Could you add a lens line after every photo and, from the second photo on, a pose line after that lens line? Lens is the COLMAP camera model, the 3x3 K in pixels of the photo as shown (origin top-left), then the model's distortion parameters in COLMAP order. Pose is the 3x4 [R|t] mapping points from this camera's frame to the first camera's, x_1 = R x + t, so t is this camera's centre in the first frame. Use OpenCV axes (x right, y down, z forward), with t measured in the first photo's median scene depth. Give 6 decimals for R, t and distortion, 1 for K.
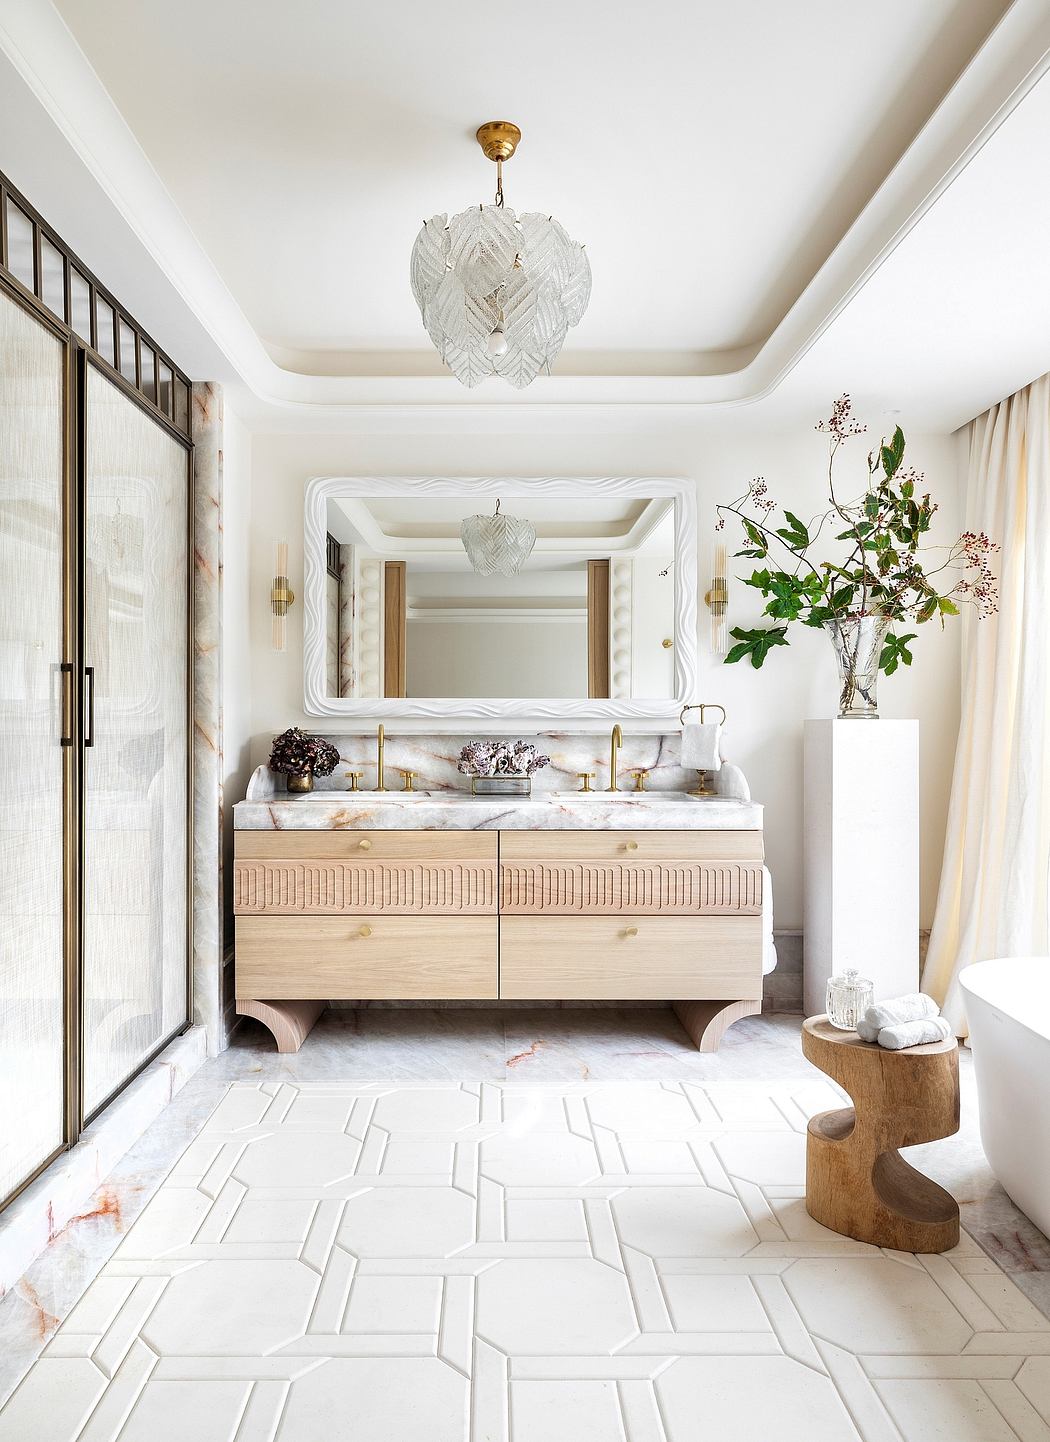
lens RADIAL K [[909.2, 0, 525.0], [0, 909.2, 721.0], [0, 0, 1]] dist [-0.002801, -0.000587]
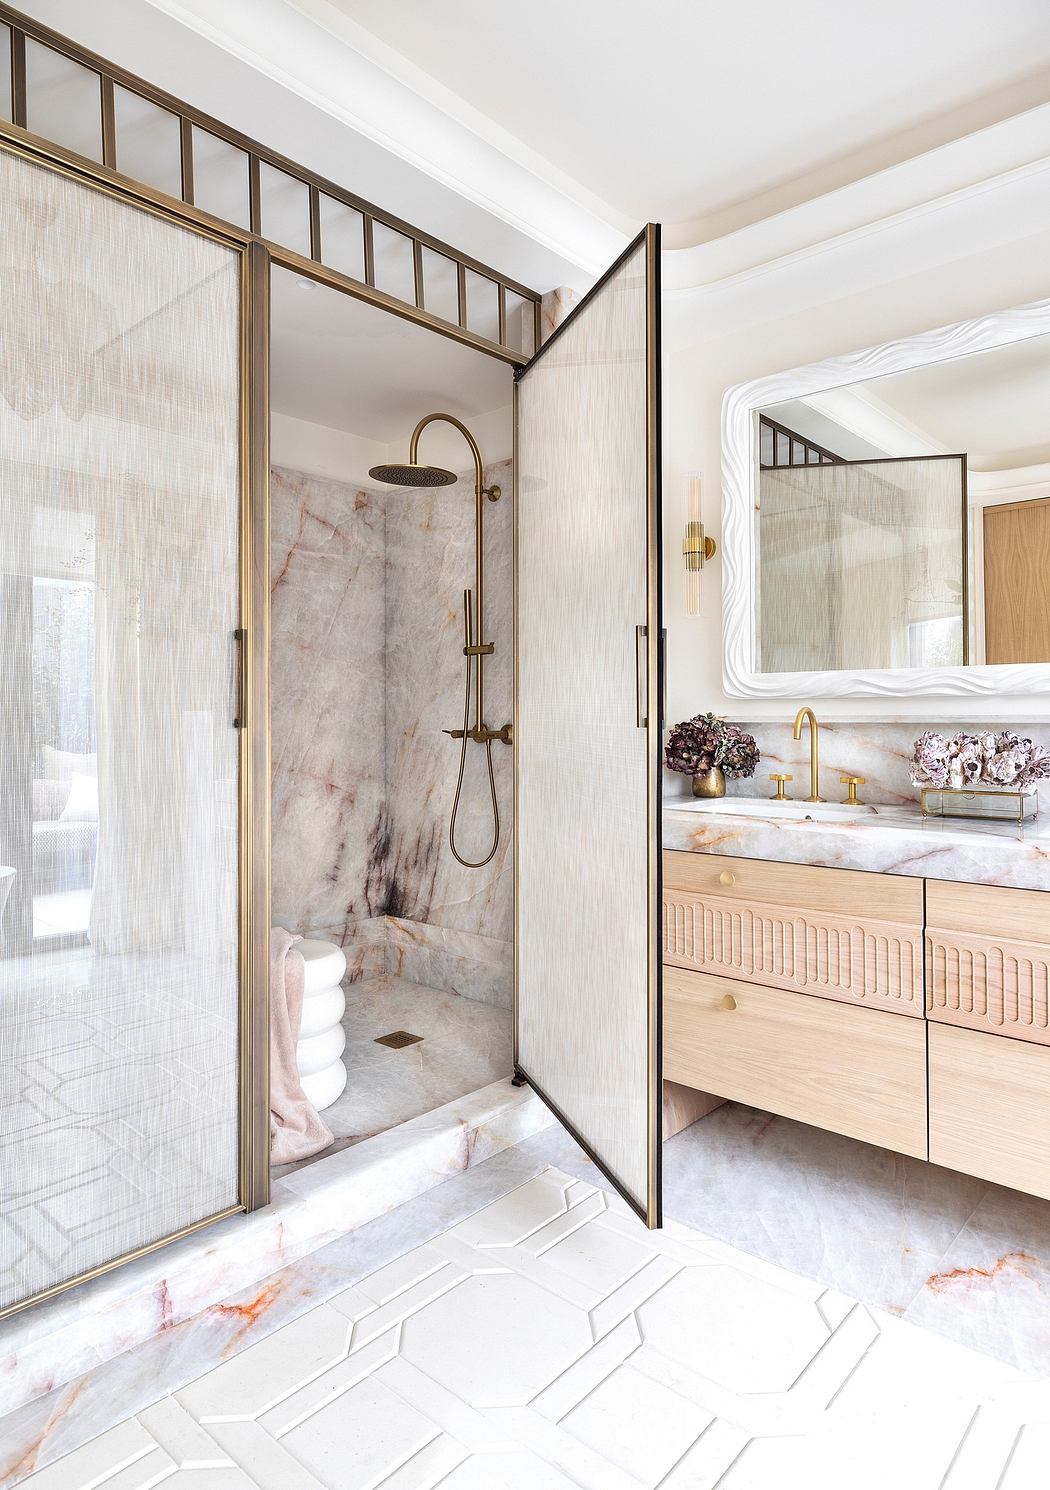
lens RADIAL K [[922.7, 0, 526.3], [0, 922.7, 705.4], [0, 0, 1]] dist [0.003729, -0.001746]
pose [[0.753579, -0.011702, -0.657253, 0.173618], [0.003168, 0.999895, -0.014170, 0.013315], [0.657350, 0.008596, 0.753537, 0.360471]]
